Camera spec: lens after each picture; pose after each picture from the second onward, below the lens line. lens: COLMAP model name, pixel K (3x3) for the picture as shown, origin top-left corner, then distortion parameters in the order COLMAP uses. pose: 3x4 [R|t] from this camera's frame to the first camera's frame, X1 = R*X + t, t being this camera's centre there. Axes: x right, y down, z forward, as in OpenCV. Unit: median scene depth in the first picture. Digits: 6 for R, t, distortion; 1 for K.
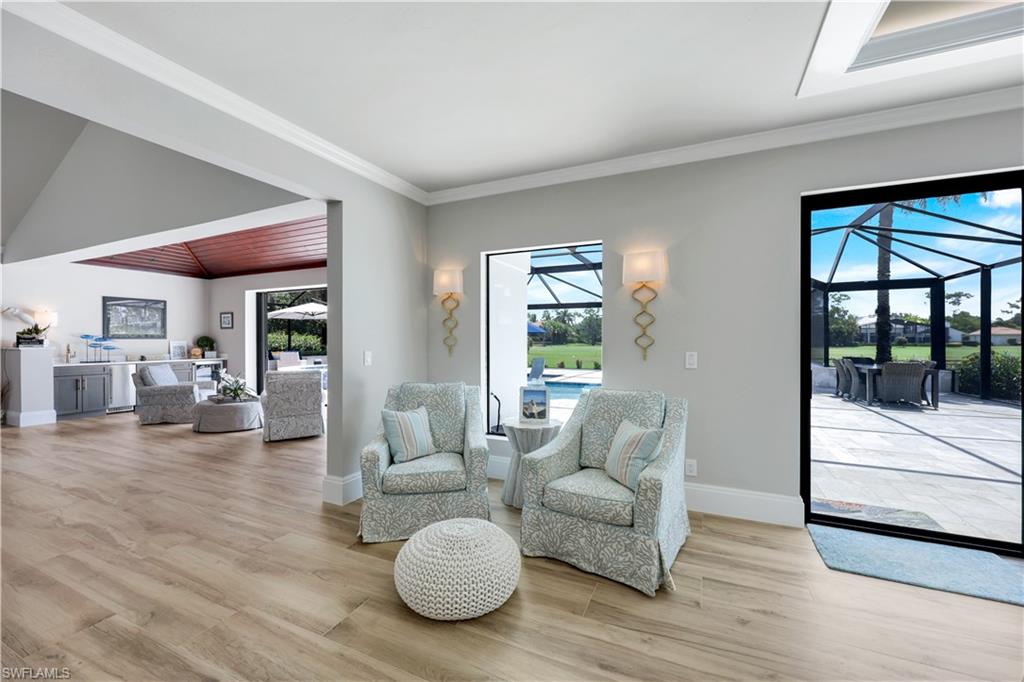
lens RADIAL K [[414.8, 0, 507.4], [0, 414.8, 339.9], [0, 0, 1]] dist [0.000311, 0.000115]
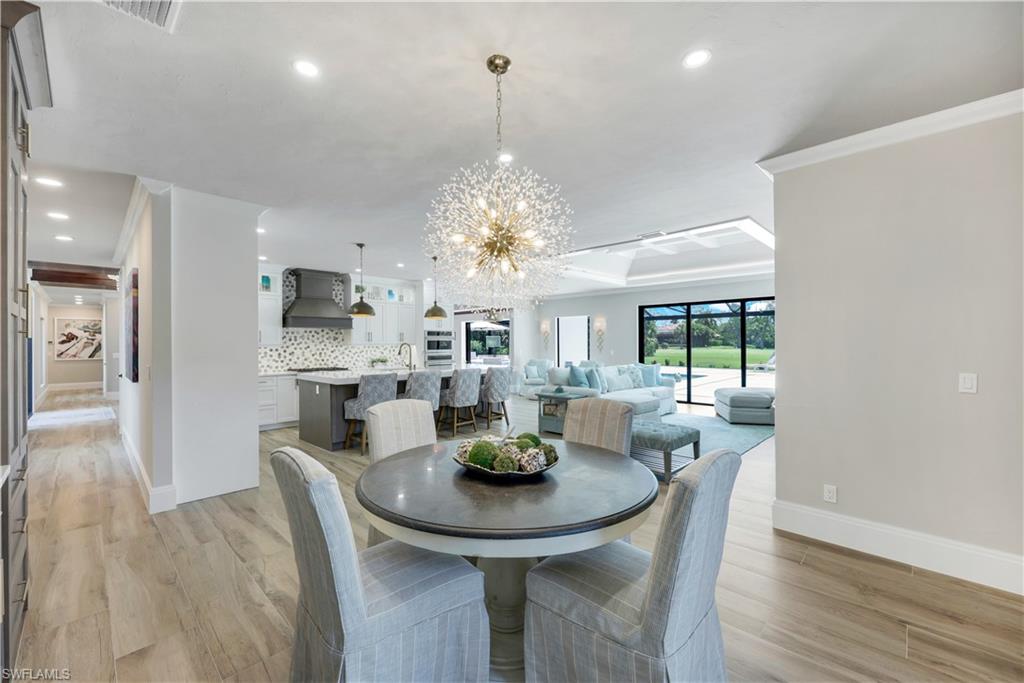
lens RADIAL K [[414.8, 0, 507.4], [0, 414.8, 340.4], [0, 0, 1]] dist [0.000311, 0.000115]
pose [[0.944863, -0.005541, -0.327420, 0.350727], [0.004068, 0.999978, -0.005183, -0.017169], [0.327441, 0.003566, 0.944865, -1.165998]]
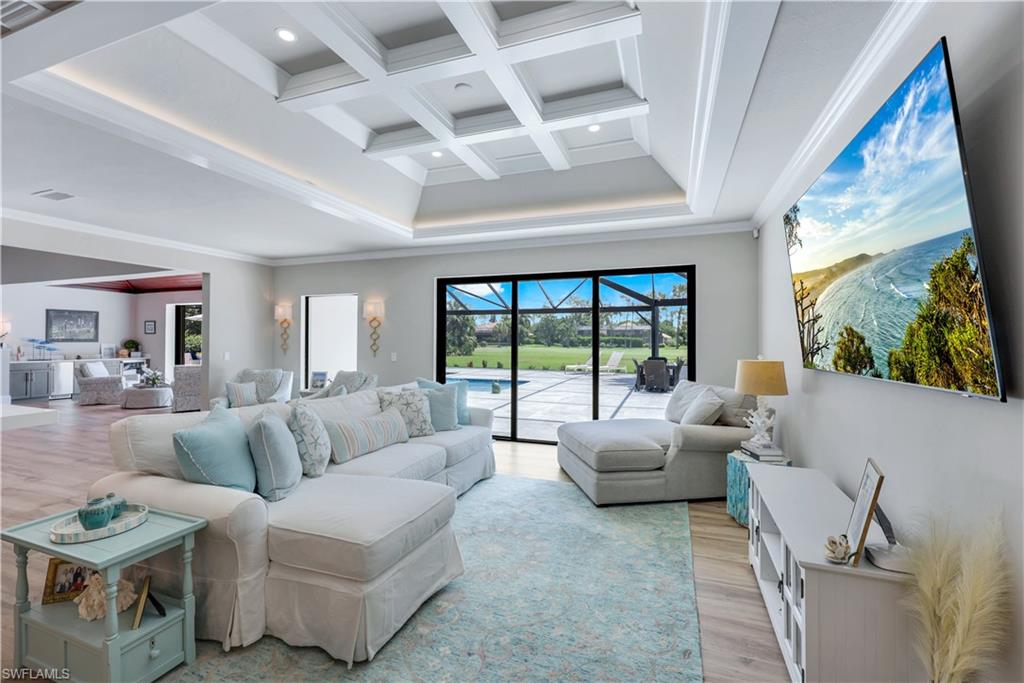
lens RADIAL K [[431.0, 0, 510.5], [0, 431.0, 335.4], [0, 0, 1]] dist [0.000230, 0.000199]
pose [[0.995856, 0.005148, 0.090801, 0.382192], [-0.004079, 0.999920, -0.011946, -0.015208], [-0.090855, 0.011526, 0.995797, -0.522401]]
